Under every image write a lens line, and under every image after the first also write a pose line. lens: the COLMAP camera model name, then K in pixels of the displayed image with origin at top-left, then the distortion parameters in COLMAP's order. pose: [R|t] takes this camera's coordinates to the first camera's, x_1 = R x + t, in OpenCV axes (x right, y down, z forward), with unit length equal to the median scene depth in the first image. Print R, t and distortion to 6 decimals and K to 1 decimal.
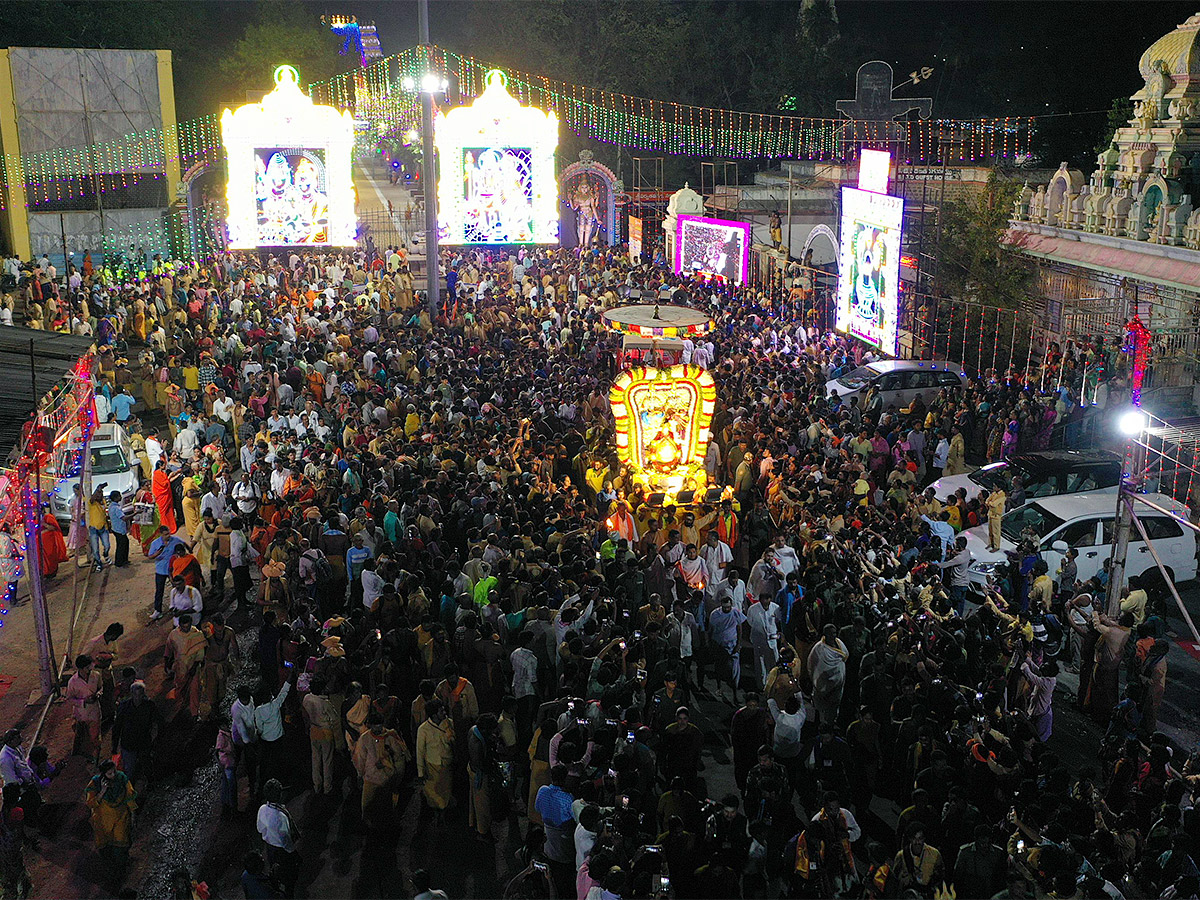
lens RADIAL K [[1239.1, 0, 600.0], [0, 1239.1, 450.0], [0, 0, 1]] dist [-0.013716, 0.018065]
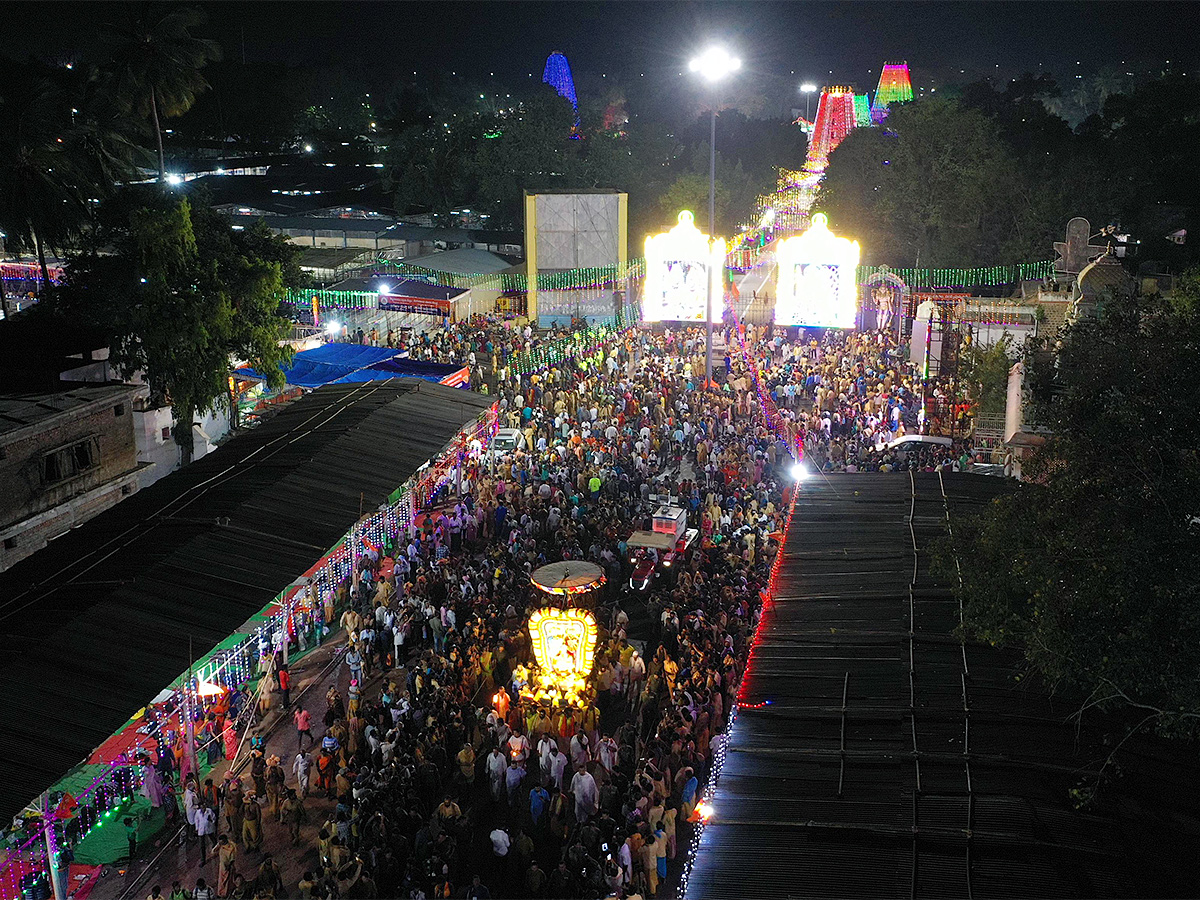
lens RADIAL K [[1239.1, 0, 600.0], [0, 1239.1, 450.0], [0, 0, 1]] dist [-0.013716, 0.018065]
pose [[0.903116, 0.106493, -0.415982, 0.328756], [-0.105793, 0.994079, 0.024806, -0.027517], [0.416160, 0.021606, 0.909035, -0.475890]]
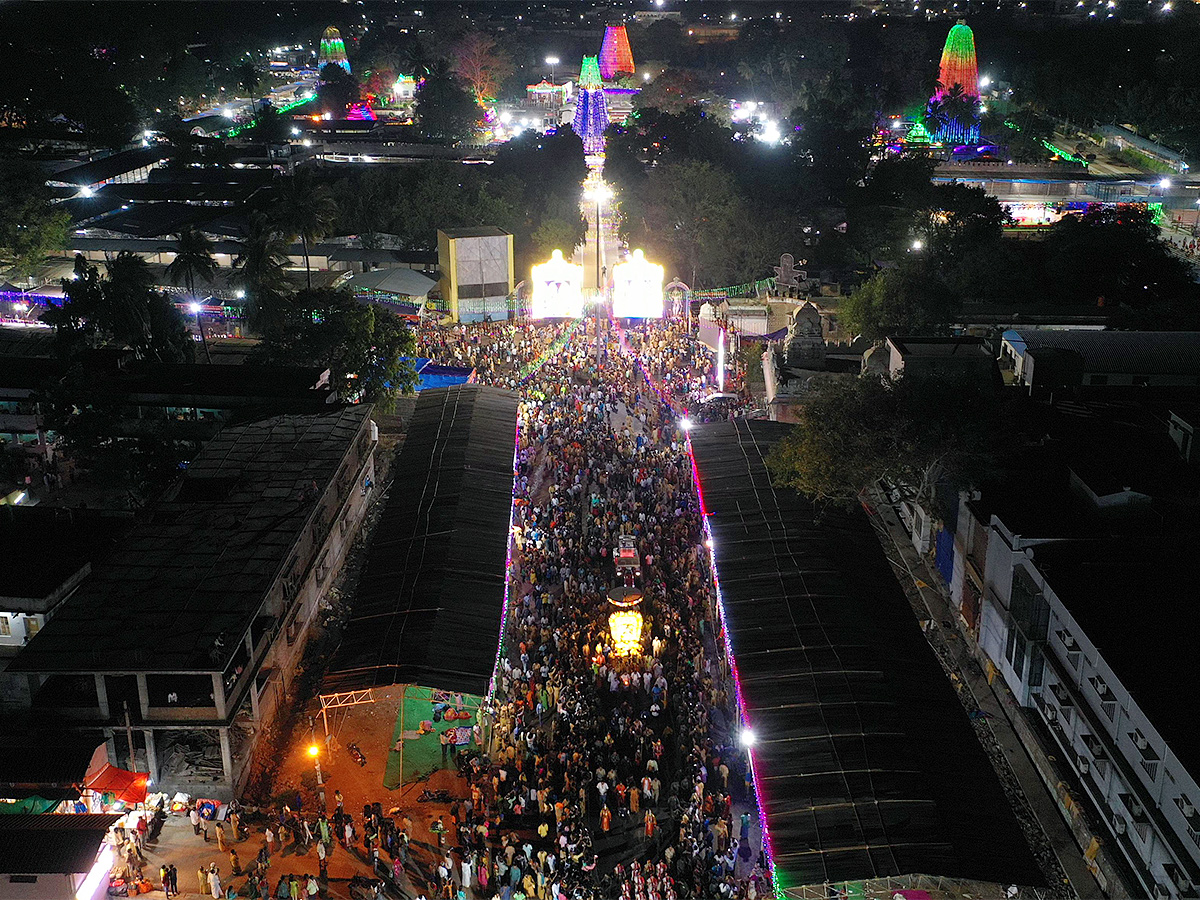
lens RADIAL K [[1205.2, 0, 596.8], [0, 1205.2, 470.5], [0, 0, 1]] dist [0.003173, -0.018846]
pose [[0.978271, 0.068987, -0.195514, 0.336180], [-0.048071, 0.992793, 0.109777, -0.124000], [0.201679, -0.097993, 0.974537, -1.417088]]
